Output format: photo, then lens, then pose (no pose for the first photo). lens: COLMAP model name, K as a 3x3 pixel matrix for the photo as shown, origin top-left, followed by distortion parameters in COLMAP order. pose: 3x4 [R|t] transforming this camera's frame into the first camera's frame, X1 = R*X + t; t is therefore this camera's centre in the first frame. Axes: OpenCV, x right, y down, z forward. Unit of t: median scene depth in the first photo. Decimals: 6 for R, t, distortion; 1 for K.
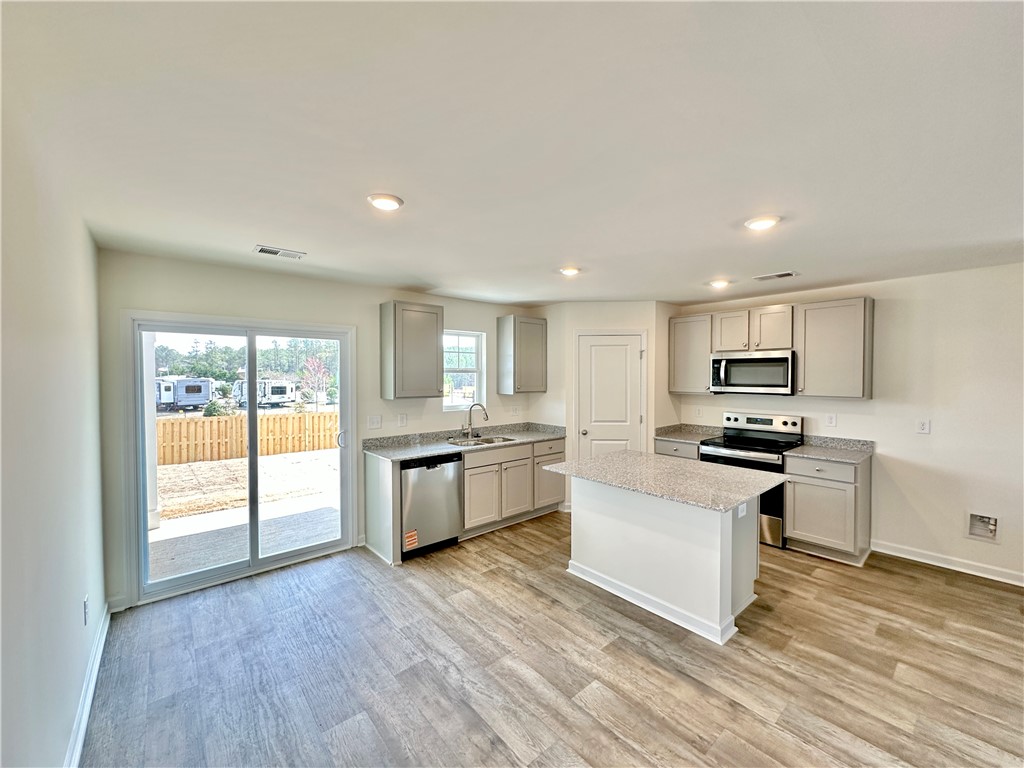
lens RADIAL K [[416.2, 0, 518.8], [0, 416.2, 375.4], [0, 0, 1]] dist [-0.000739, -0.000052]
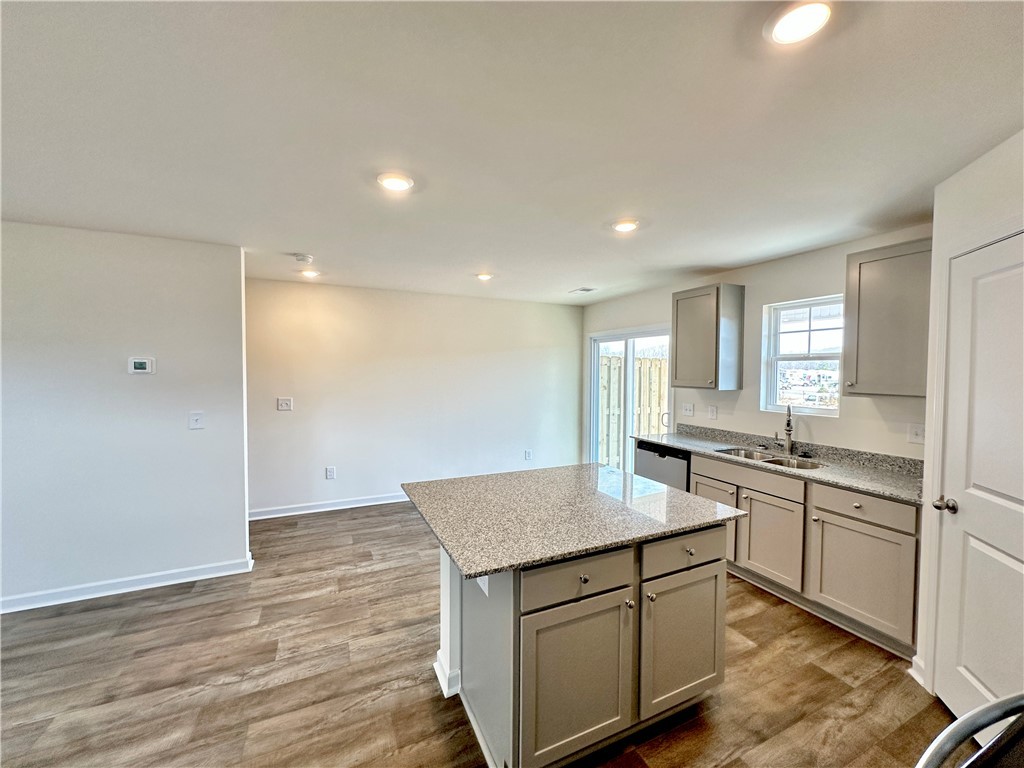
lens RADIAL K [[403.1, 0, 512.0], [0, 403.1, 384.0], [0, 0, 1]] dist [-0.000838, -0.000084]
pose [[-0.282297, 0.035768, -0.958660, 0.978383], [0.000312, 0.999308, 0.037193, 0.010935], [0.959327, 0.010200, -0.282113, 1.096696]]
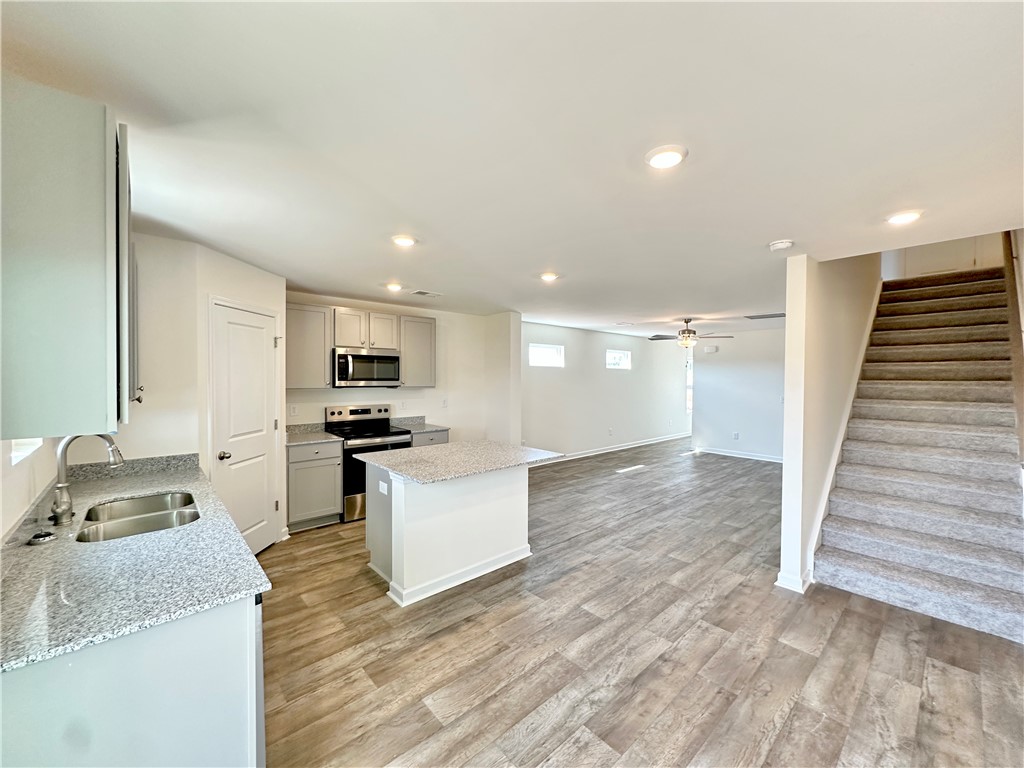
lens RADIAL K [[403.1, 0, 512.0], [0, 403.1, 384.0], [0, 0, 1]] dist [-0.000838, -0.000084]
pose [[-0.020668, -0.023222, 0.999517, -0.731573], [-0.012693, 0.999656, 0.022962, 0.007435], [-0.999706, -0.012213, -0.020956, 0.869198]]
